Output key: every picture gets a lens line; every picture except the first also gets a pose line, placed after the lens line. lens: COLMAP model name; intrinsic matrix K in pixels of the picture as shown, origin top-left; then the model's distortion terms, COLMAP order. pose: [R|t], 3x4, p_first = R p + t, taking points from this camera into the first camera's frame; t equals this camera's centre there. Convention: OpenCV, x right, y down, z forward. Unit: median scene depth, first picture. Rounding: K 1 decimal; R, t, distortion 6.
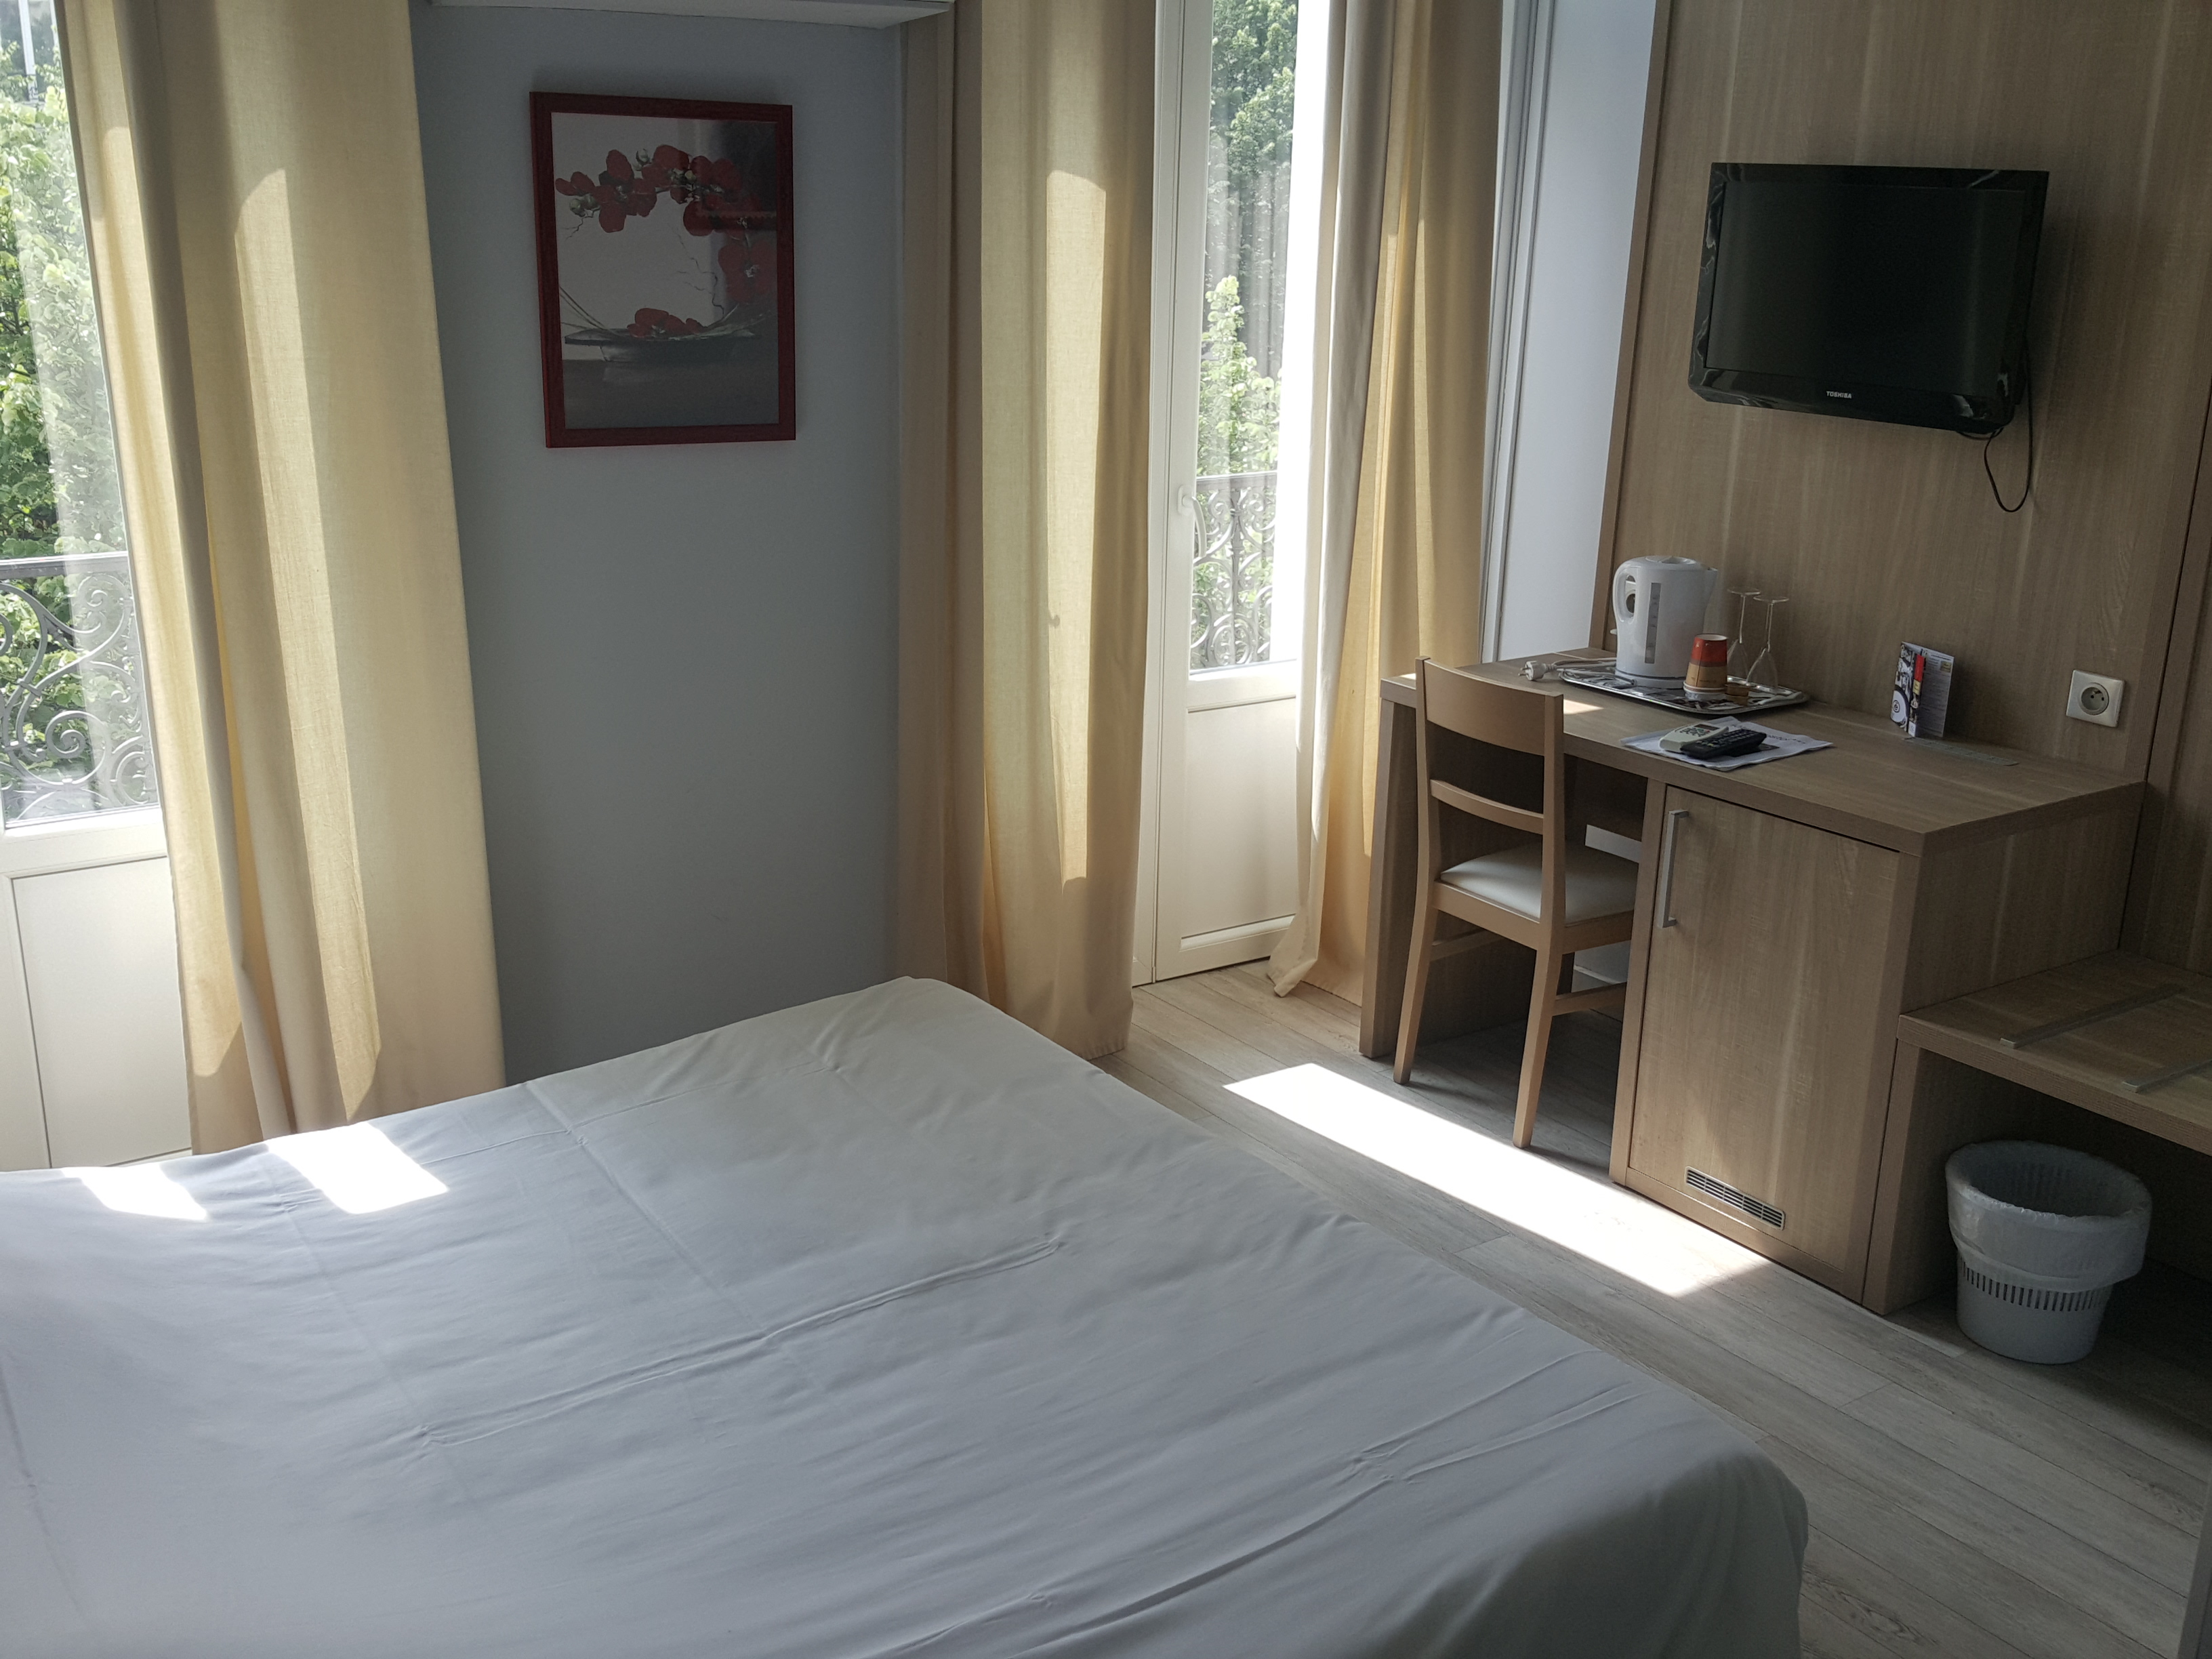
lens RADIAL K [[2091.9, 0, 1104.6], [0, 2091.9, 829.4], [0, 0, 1]] dist [0.015453, 0.000000]
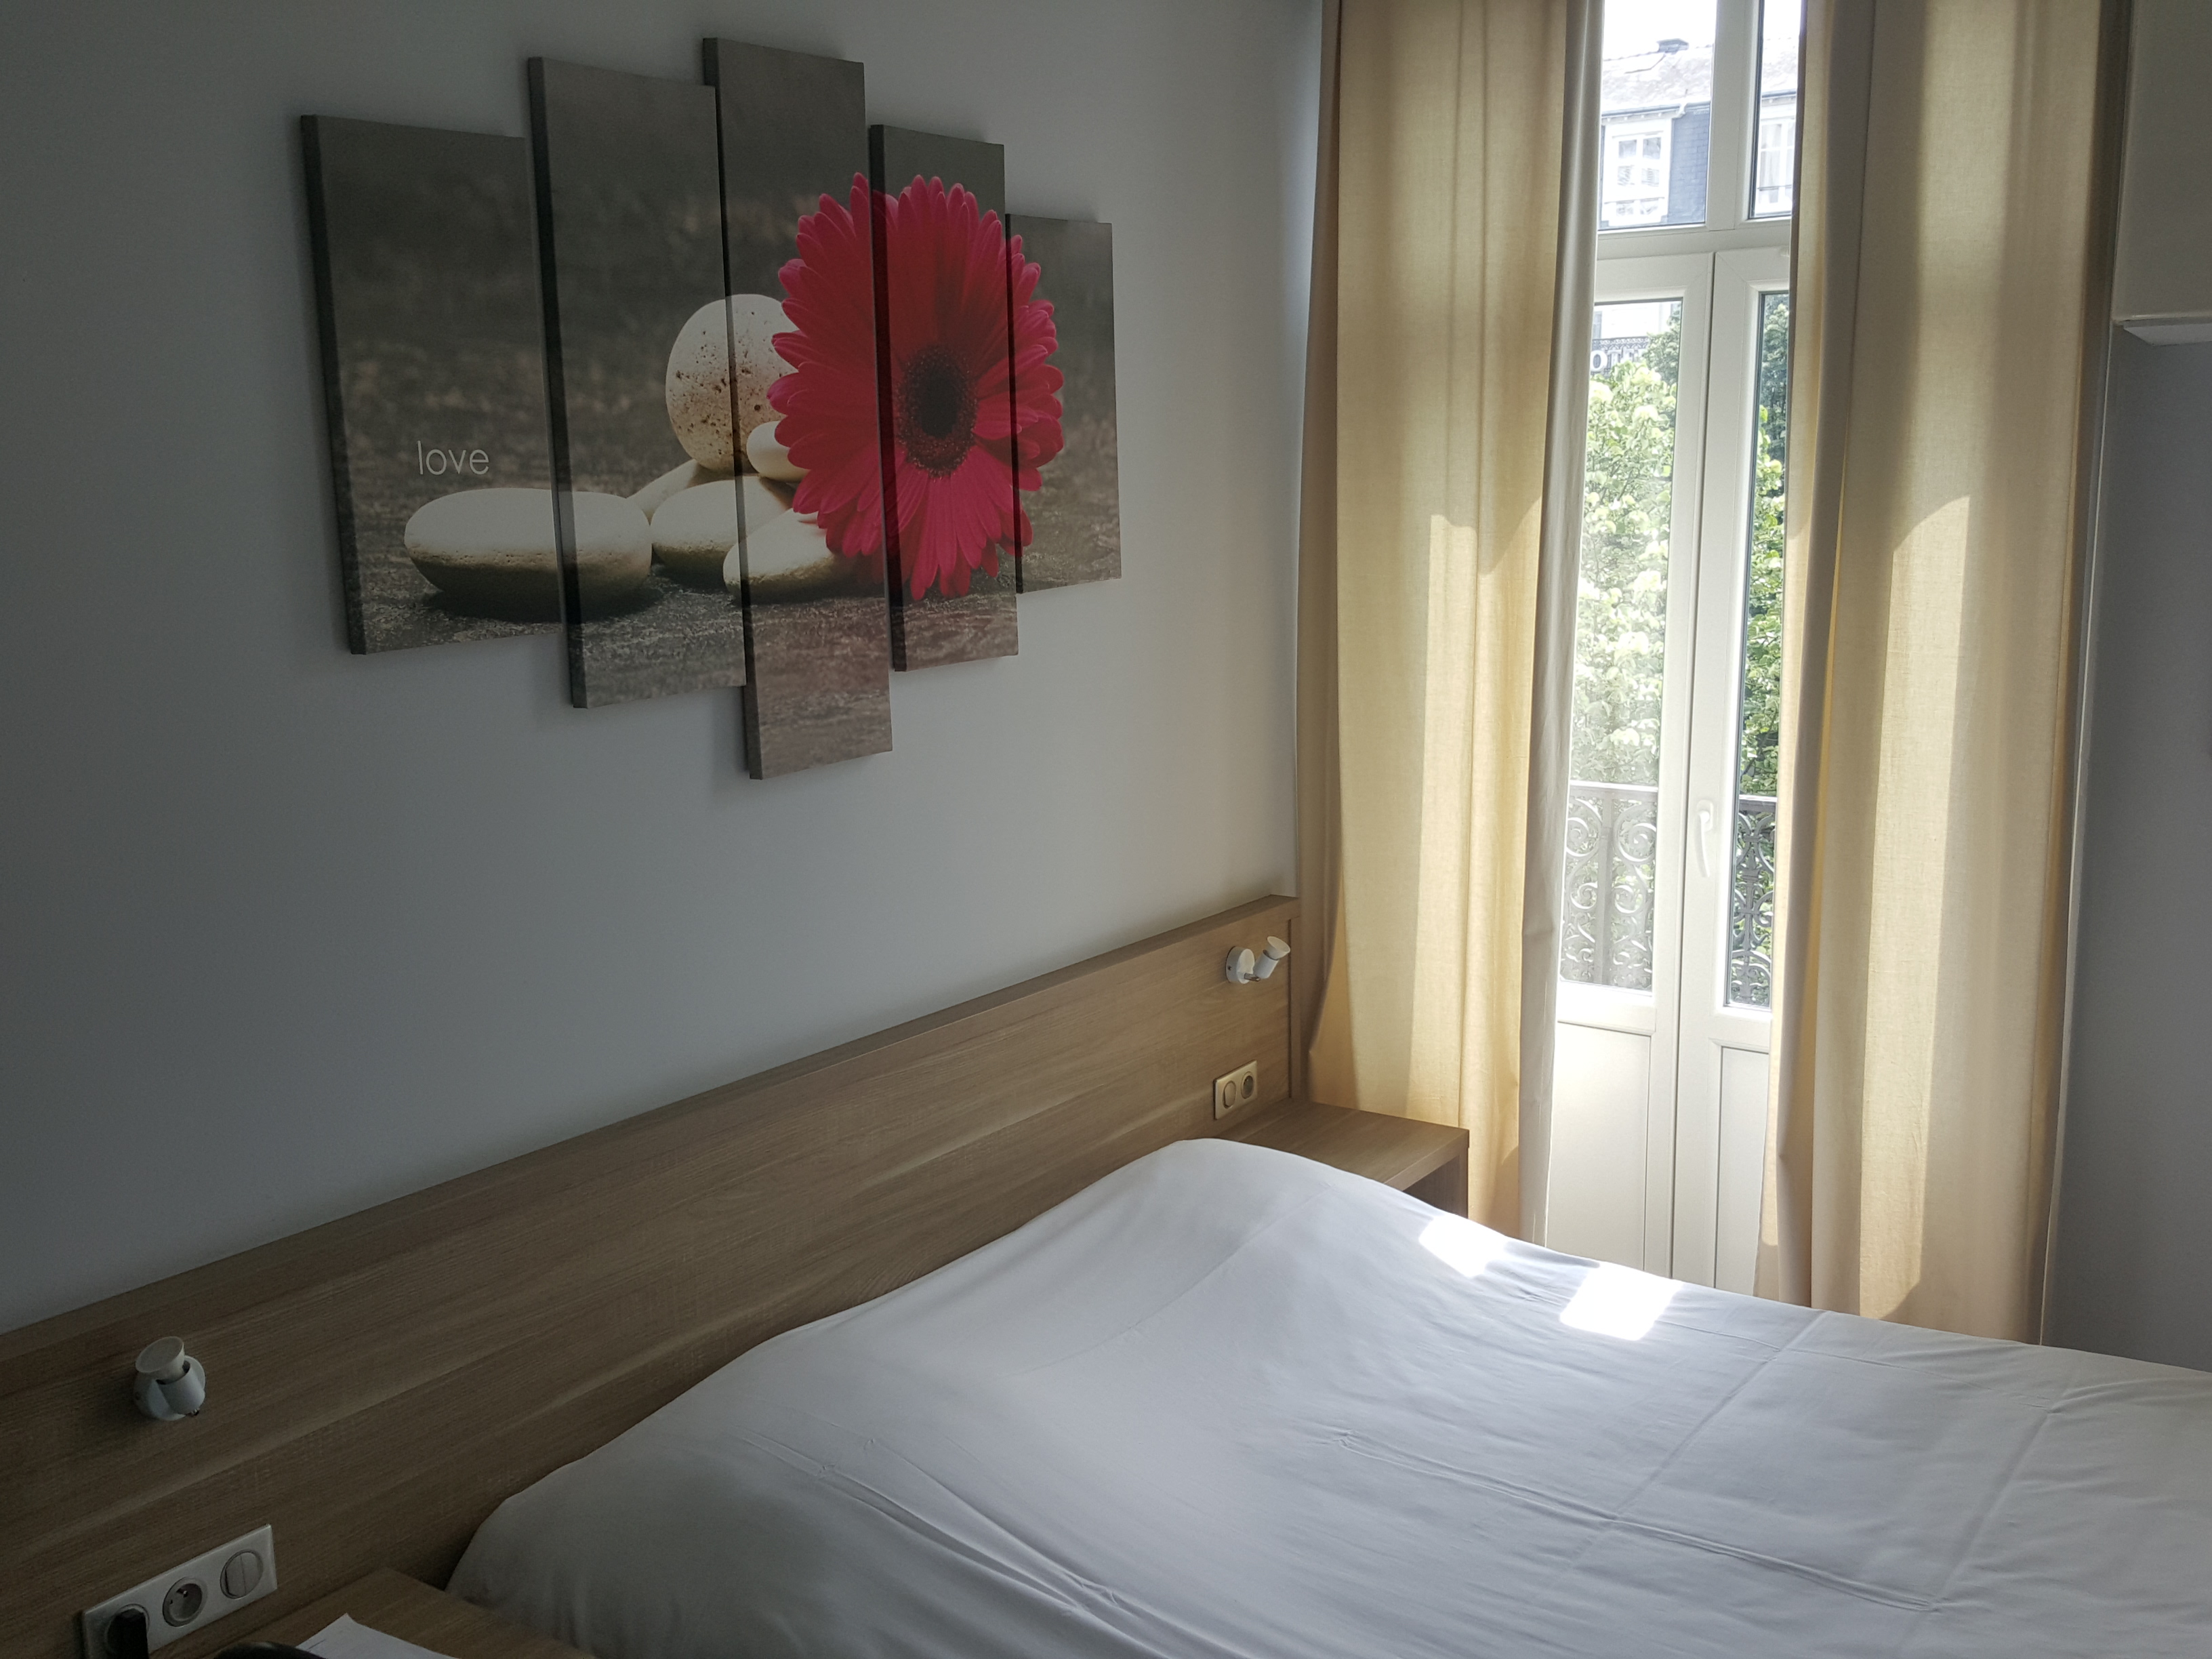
lens RADIAL K [[2091.9, 0, 1104.8], [0, 2091.9, 832.8], [0, 0, 1]] dist [0.015453, 0.000000]
pose [[0.362405, 0.143958, -0.920836, 0.666502], [-0.259091, 0.964618, 0.048835, -0.089619], [0.895285, 0.220882, 0.386881, 0.221878]]
